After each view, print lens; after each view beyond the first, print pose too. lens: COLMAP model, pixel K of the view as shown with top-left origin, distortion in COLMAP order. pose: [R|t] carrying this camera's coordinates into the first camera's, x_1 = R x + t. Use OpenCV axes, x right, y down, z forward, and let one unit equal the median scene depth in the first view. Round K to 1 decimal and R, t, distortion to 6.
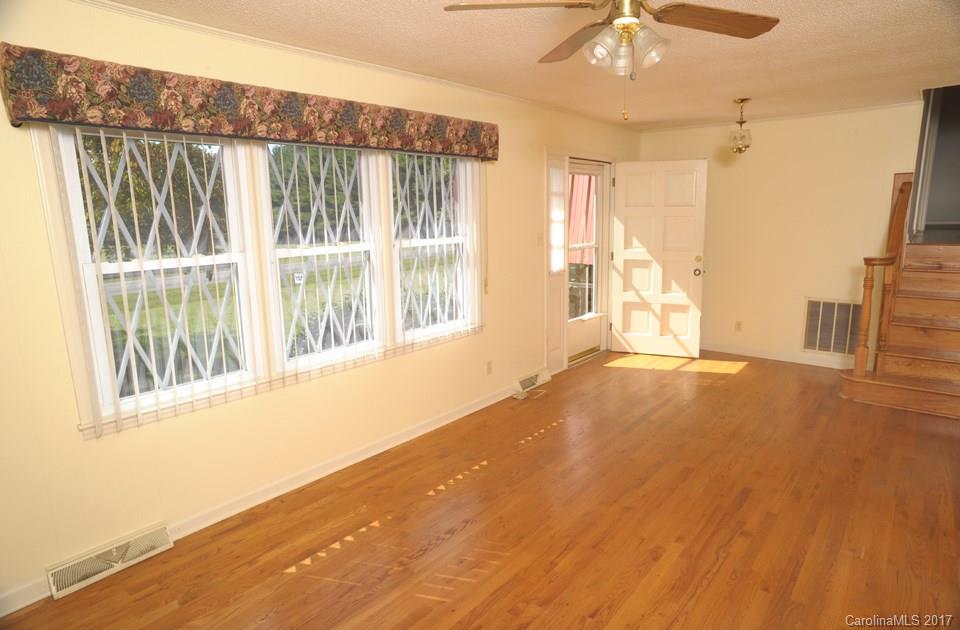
lens RADIAL K [[553.5, 0, 487.8], [0, 553.5, 316.1], [0, 0, 1]] dist [-0.069445, 0.048005]
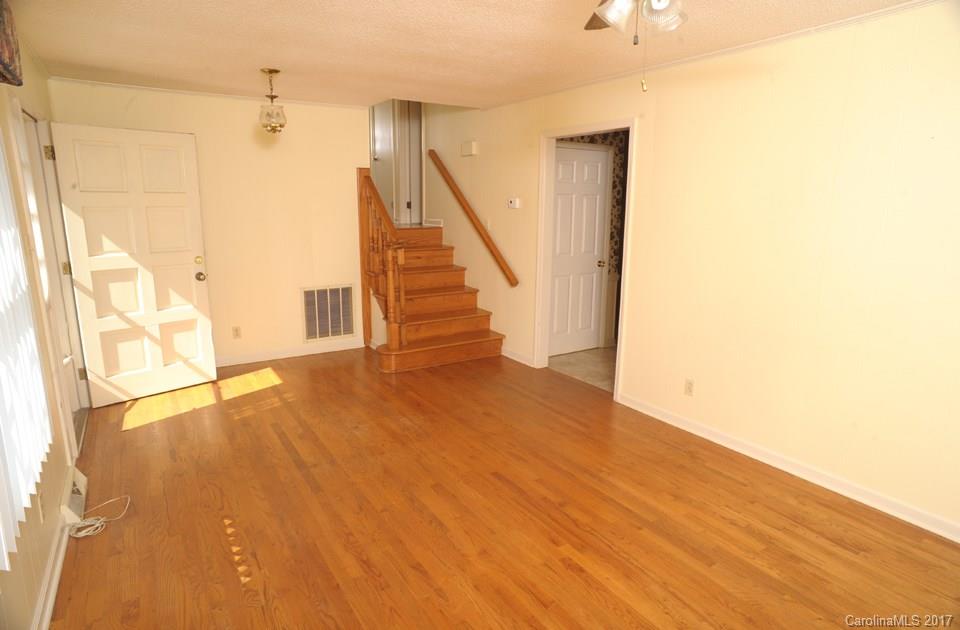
lens RADIAL K [[553.5, 0, 487.8], [0, 553.5, 316.1], [0, 0, 1]] dist [-0.069445, 0.048005]
pose [[0.303941, -0.180155, 0.935502, -0.312293], [0.161918, 0.977440, 0.135625, -0.080543], [-0.938831, 0.110252, 0.326254, 0.449832]]
